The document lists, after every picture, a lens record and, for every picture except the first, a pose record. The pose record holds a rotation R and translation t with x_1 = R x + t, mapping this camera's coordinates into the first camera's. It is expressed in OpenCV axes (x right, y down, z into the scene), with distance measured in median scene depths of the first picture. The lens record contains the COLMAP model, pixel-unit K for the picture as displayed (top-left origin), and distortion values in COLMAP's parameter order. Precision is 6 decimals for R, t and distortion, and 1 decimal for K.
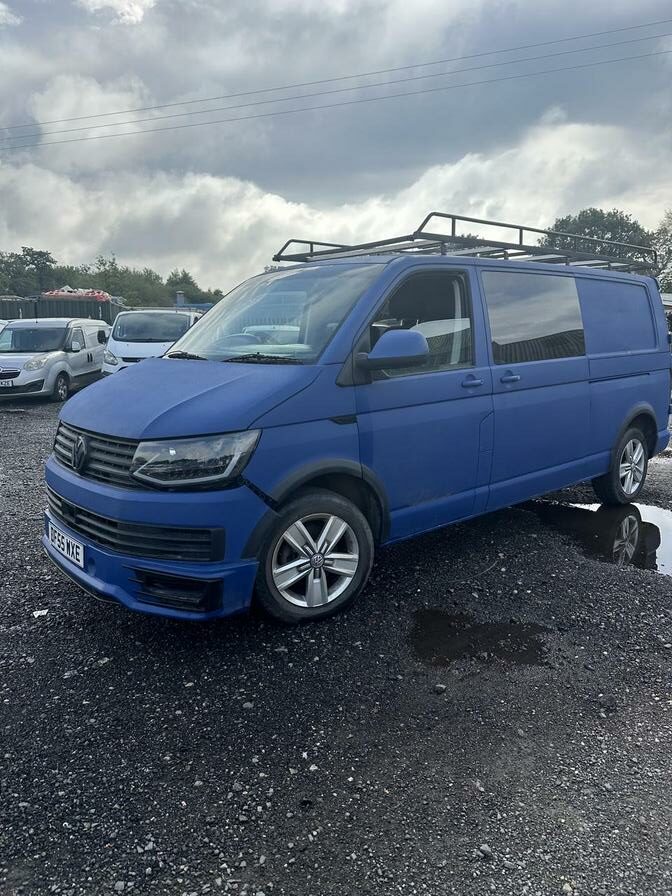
lens RADIAL K [[655.5, 0, 336.0], [0, 655.5, 448.0], [0, 0, 1]] dist [0.034192, -0.002133]
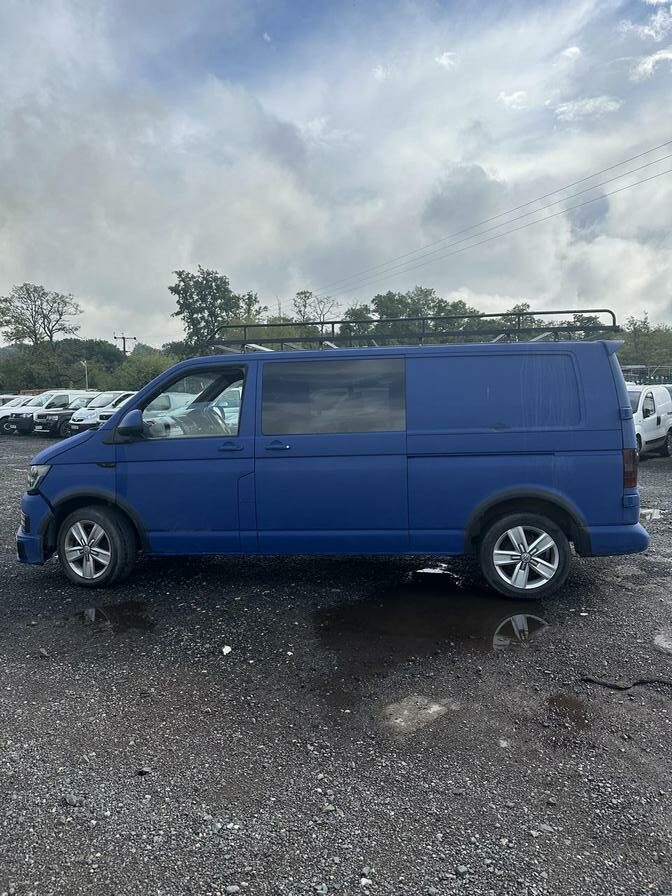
lens RADIAL K [[676.8, 0, 336.0], [0, 676.8, 448.0], [0, 0, 1]] dist [-0.011389, -0.005714]
pose [[0.673261, 0.051846, -0.737585, 1.353609], [-0.117474, 0.992369, -0.037474, -0.074729], [0.730013, 0.111877, 0.674214, 0.239663]]
